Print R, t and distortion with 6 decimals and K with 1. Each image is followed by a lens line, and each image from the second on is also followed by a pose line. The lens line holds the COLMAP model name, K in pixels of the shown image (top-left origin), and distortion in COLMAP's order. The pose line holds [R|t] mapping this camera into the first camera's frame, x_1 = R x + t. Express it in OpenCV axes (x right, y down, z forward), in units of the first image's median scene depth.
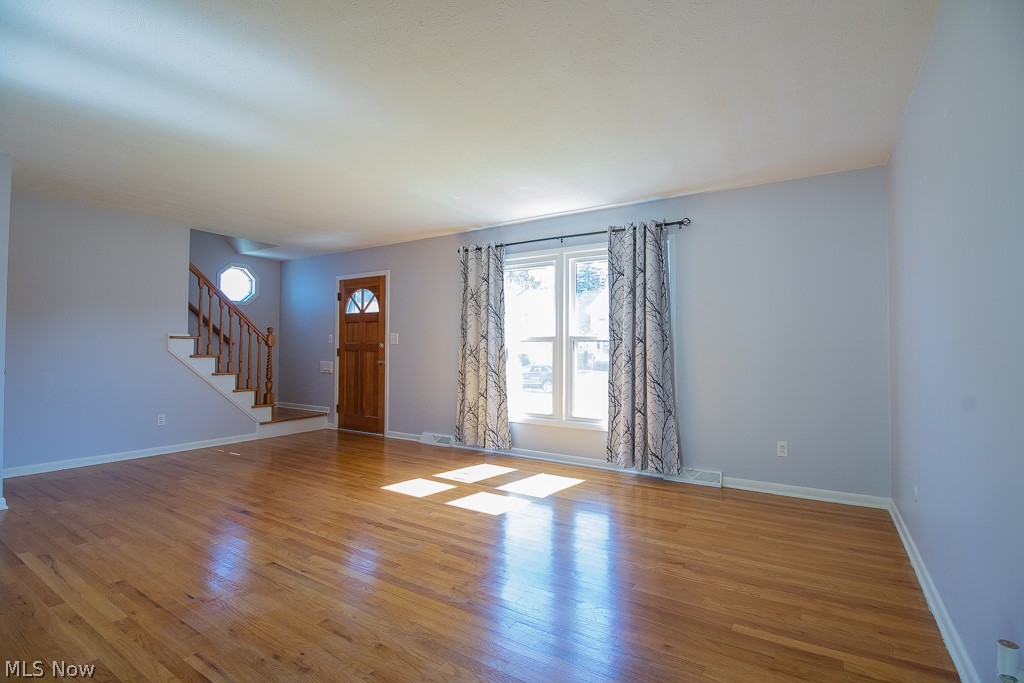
lens RADIAL K [[473.5, 0, 512.0], [0, 473.5, 341.5], [0, 0, 1]] dist [0.001282, 0.000197]
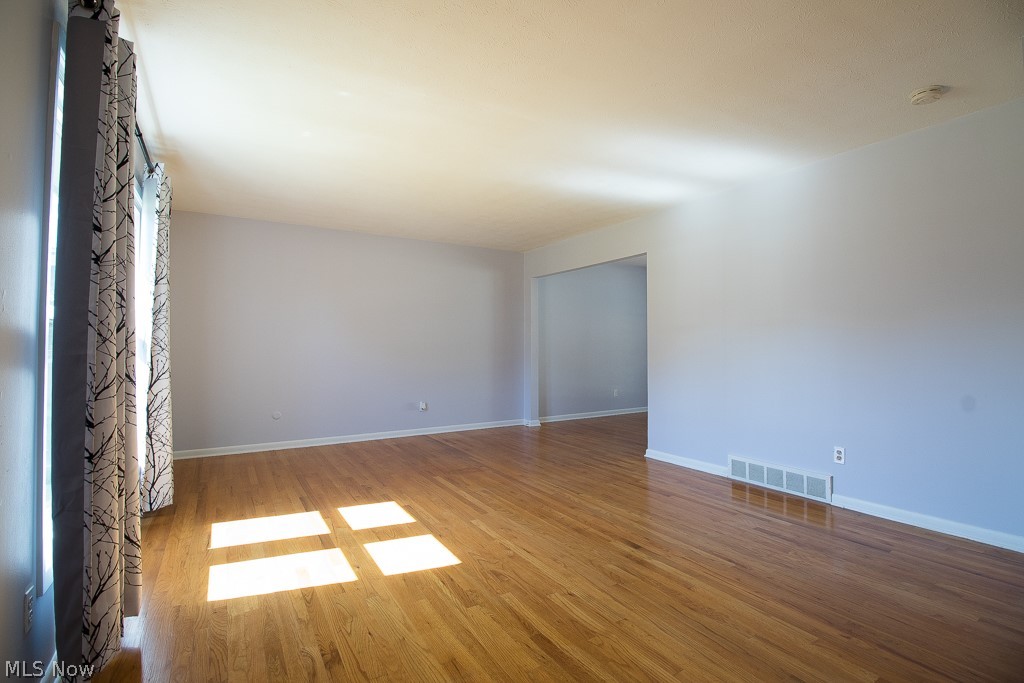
lens RADIAL K [[472.2, 0, 515.2], [0, 472.2, 336.4], [0, 0, 1]] dist [0.000607, -0.012832]
pose [[-0.902243, 0.006045, 0.431187, -0.657593], [-0.010705, 0.999280, -0.036409, 0.029381], [-0.431096, -0.037466, -0.901528, 1.651443]]
